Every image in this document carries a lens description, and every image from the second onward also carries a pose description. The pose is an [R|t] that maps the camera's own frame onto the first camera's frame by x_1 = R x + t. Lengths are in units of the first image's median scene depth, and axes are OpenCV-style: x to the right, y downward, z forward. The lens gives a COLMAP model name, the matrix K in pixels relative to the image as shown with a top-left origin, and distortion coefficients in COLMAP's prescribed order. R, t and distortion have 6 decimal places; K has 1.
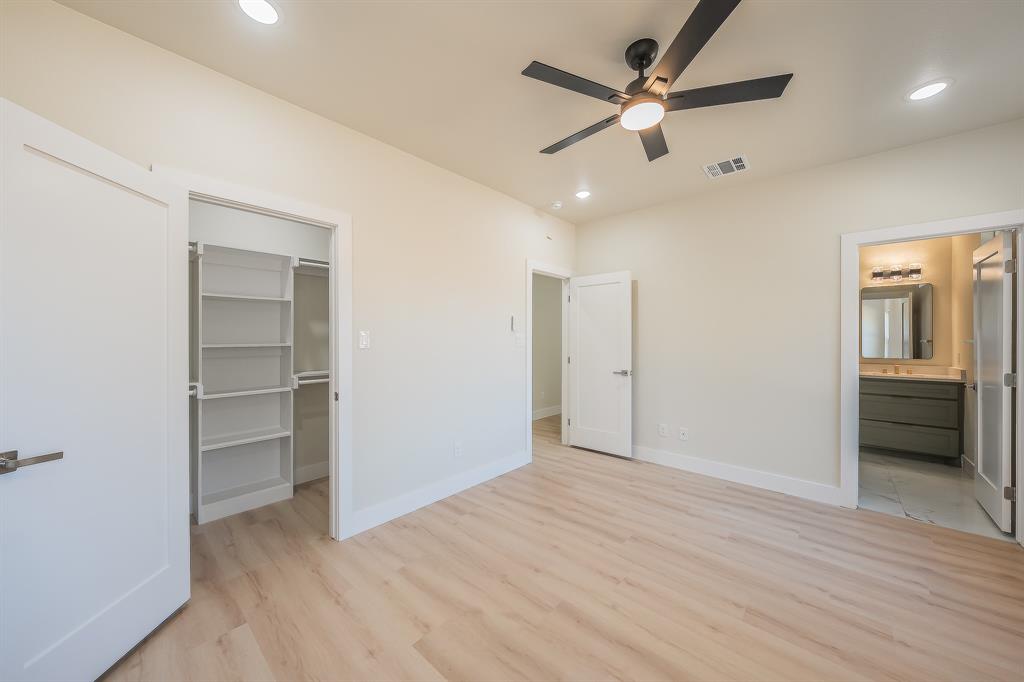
lens RADIAL K [[365.9, 0, 525.3], [0, 365.9, 343.5], [0, 0, 1]] dist [0.001144, 0.000134]
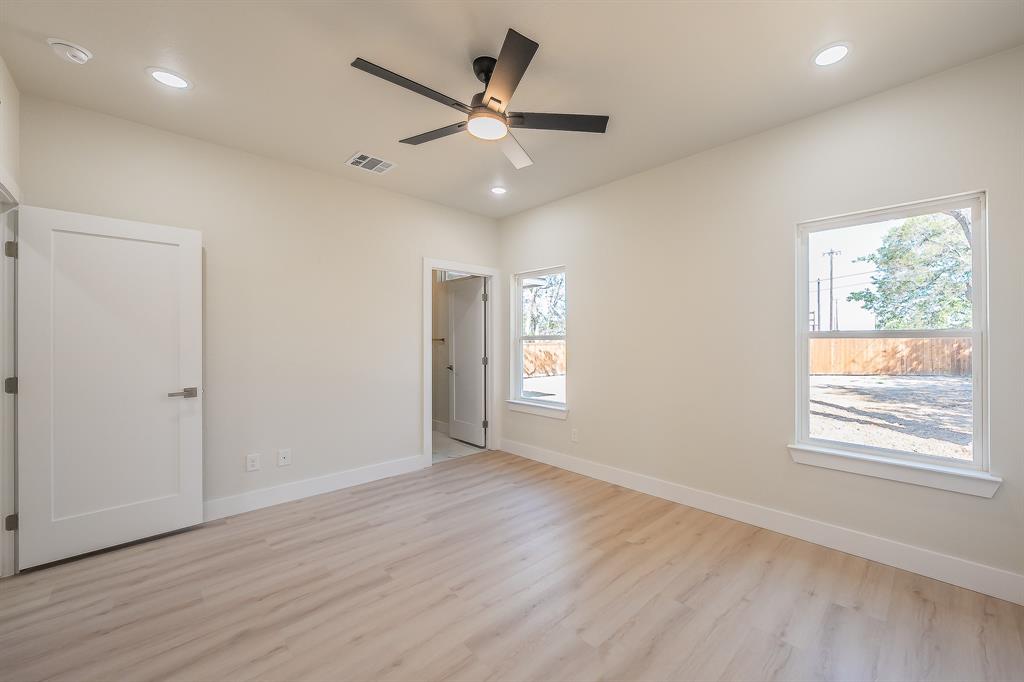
lens RADIAL K [[393.8, 0, 559.0], [0, 393.8, 341.4], [0, 0, 1]] dist [0.002223, 0.000087]
pose [[0.044887, -0.005083, 0.998979, -0.574685], [0.009668, 0.999942, 0.004654, -0.006757], [-0.998945, 0.009449, 0.044933, 0.515913]]
